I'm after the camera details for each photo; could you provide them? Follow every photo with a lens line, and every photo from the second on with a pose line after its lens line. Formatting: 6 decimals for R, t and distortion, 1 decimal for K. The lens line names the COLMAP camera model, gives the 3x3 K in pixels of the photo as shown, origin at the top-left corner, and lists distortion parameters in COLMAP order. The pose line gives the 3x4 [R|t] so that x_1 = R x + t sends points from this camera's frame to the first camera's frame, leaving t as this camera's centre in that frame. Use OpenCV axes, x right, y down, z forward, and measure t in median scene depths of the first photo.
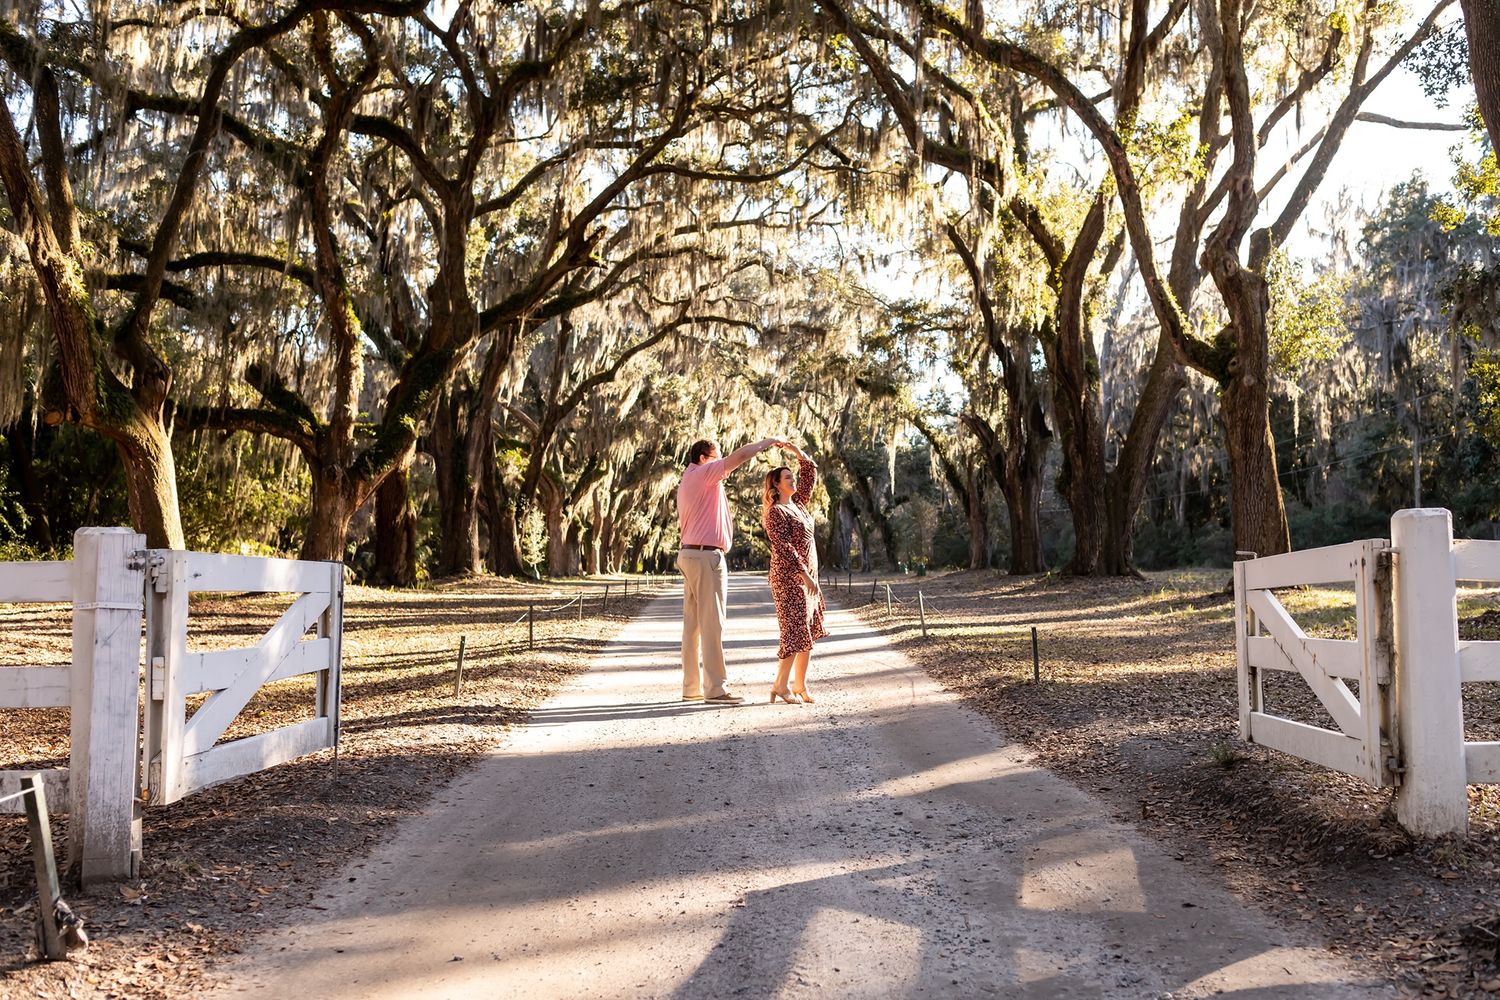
lens RADIAL K [[1455.2, 0, 781.1], [0, 1455.2, 494.4], [0, 0, 1]] dist [0.002210, 0.013579]
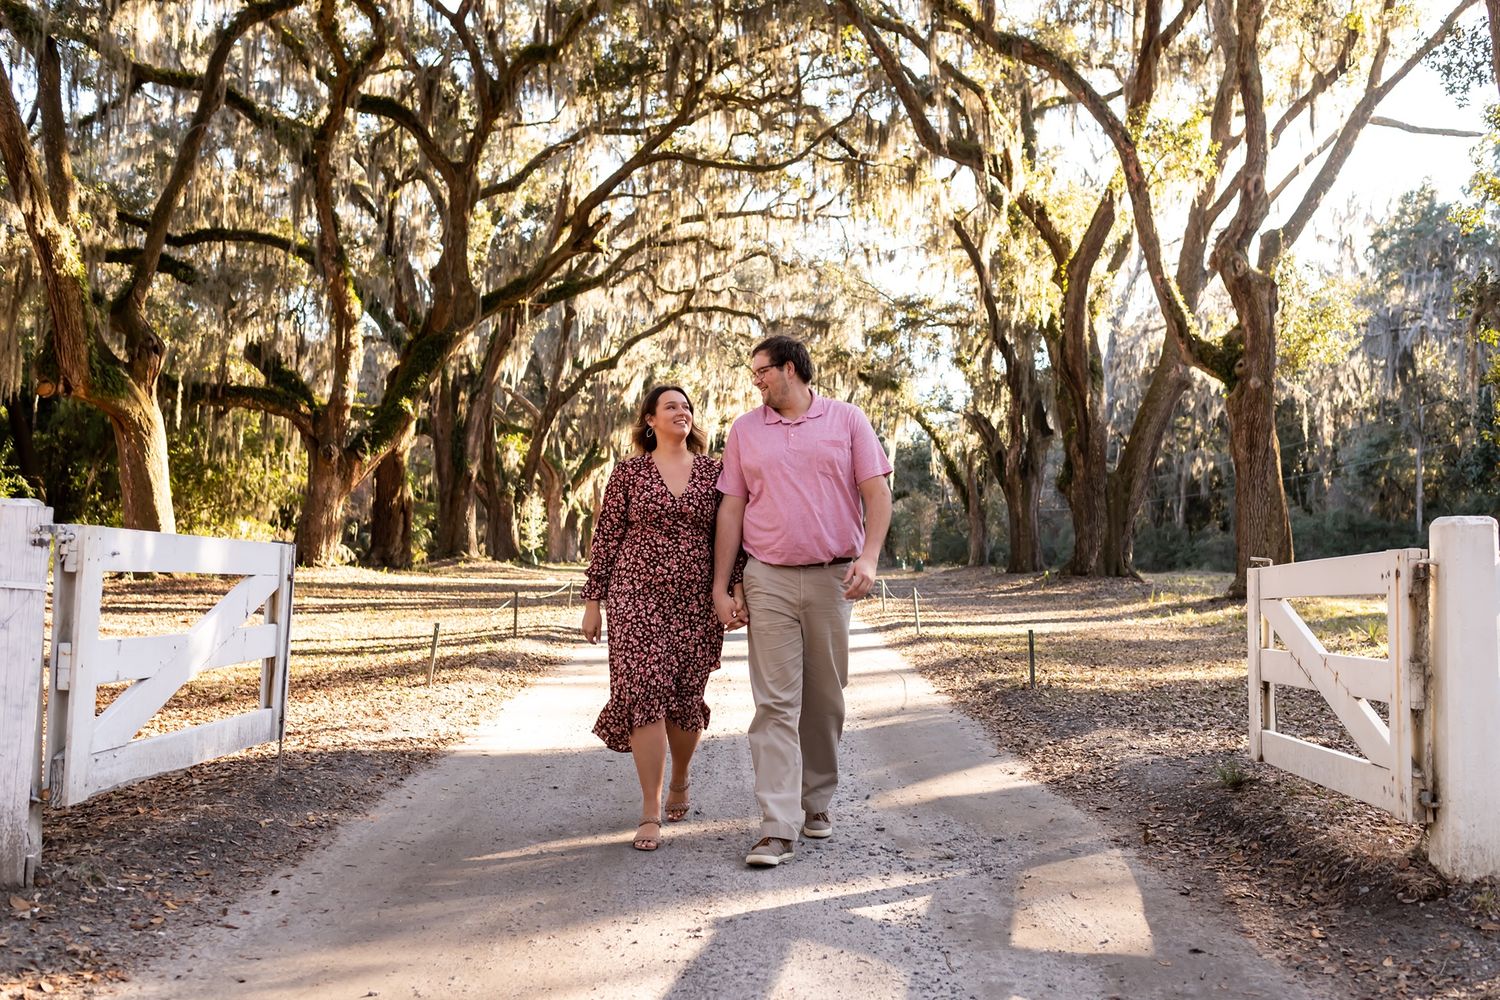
lens RADIAL K [[1449.5, 0, 771.9], [0, 1449.5, 481.9], [0, 0, 1]] dist [0.003647, 0.015592]
pose [[0.999630, 0.026313, -0.006827, 0.001404], [-0.026335, 0.999648, -0.003128, 0.000236], [0.006742, 0.003307, 0.999972, 0.008575]]
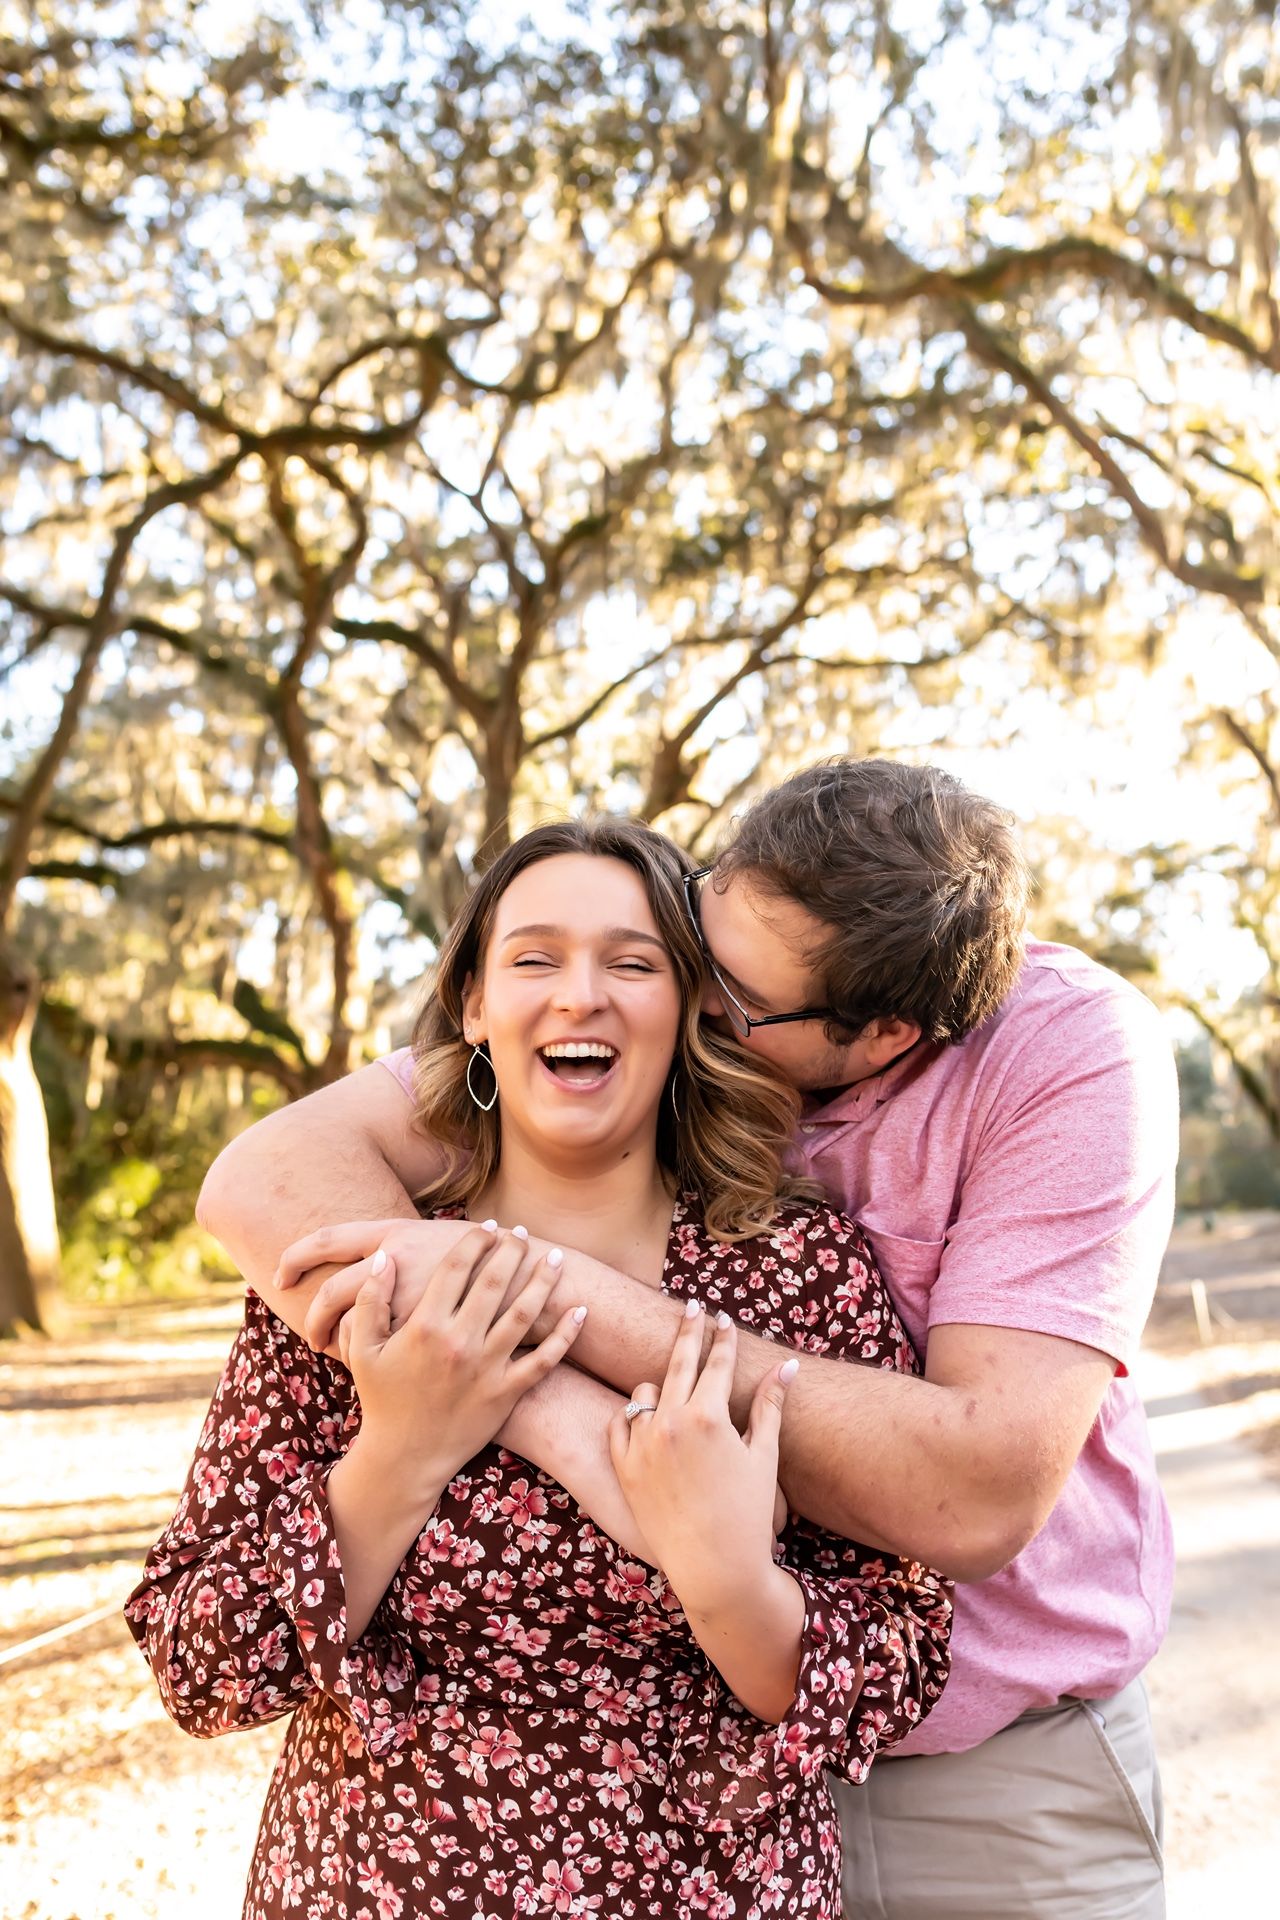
lens RADIAL K [[1862.7, 0, 640.0], [0, 1862.7, 960.0], [0, 0, 1]] dist [0.002210, 0.013579]
pose [[0.981307, -0.061441, -0.182376, 0.001351], [0.044542, 0.994447, -0.095353, -0.000423], [0.187222, 0.085447, 0.978594, 0.124723]]
